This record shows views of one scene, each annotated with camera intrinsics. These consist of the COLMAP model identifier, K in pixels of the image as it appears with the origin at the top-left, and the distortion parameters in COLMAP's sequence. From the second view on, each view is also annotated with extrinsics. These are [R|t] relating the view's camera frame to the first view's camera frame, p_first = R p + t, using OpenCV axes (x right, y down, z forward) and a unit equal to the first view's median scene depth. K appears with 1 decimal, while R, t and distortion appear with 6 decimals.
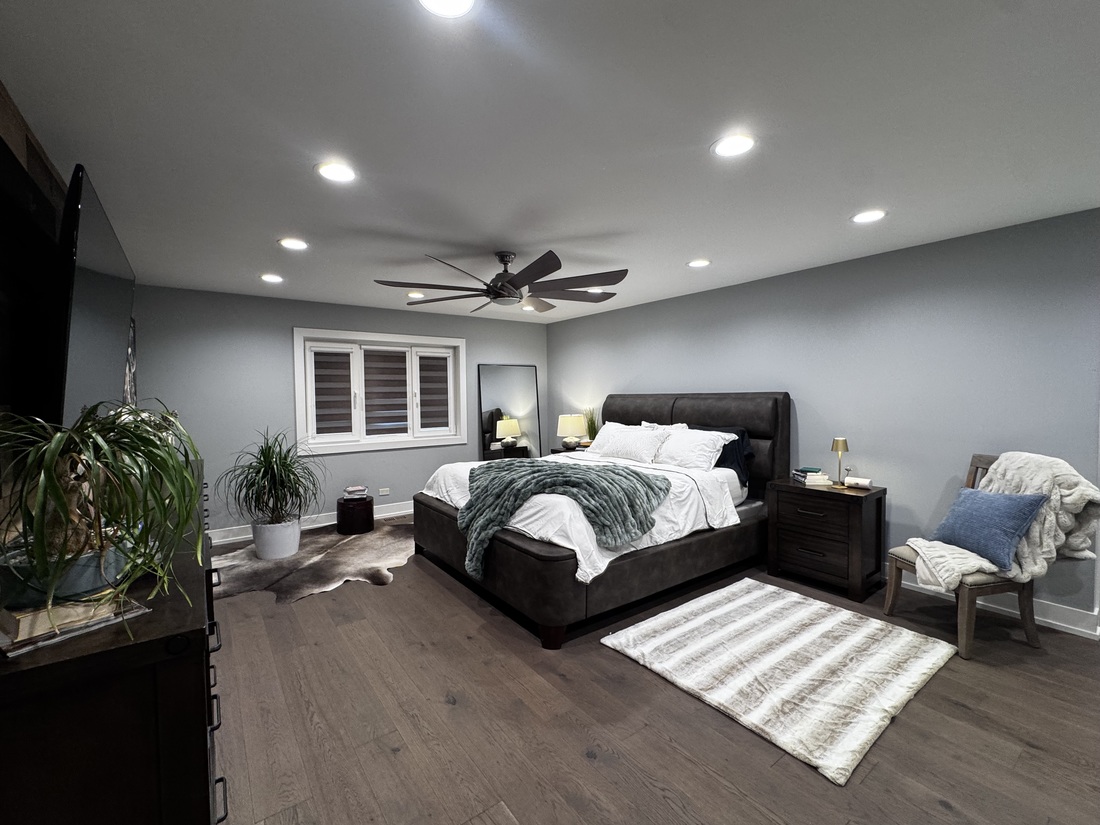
lens RADIAL K [[486.1, 0, 551.6], [0, 486.1, 412.5], [0, 0, 1]] dist [0.001388, 0.000104]
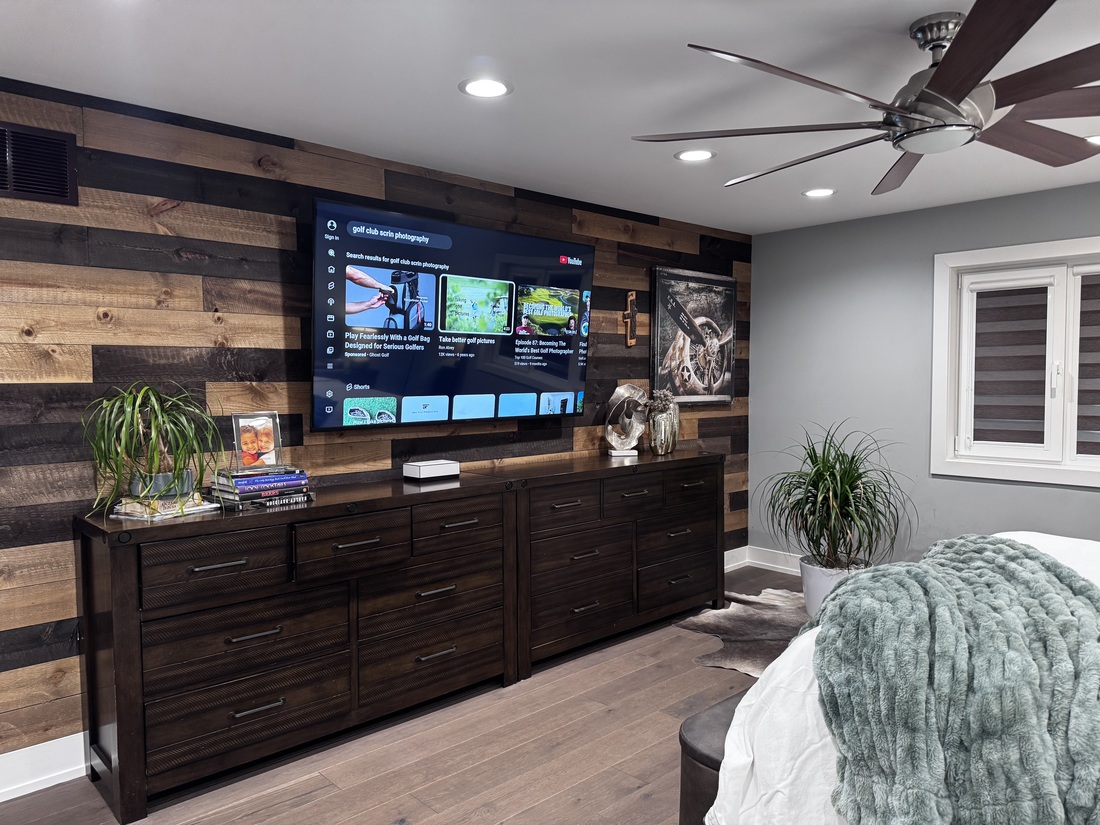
lens RADIAL K [[776.3, 0, 550.7], [0, 776.3, 418.0], [0, 0, 1]] dist [0.049902, -0.037970]
pose [[0.107619, 0.055085, -0.992665, 0.353893], [-0.036344, 0.998014, 0.051441, -0.009949], [0.993528, 0.030541, 0.109408, 0.421055]]
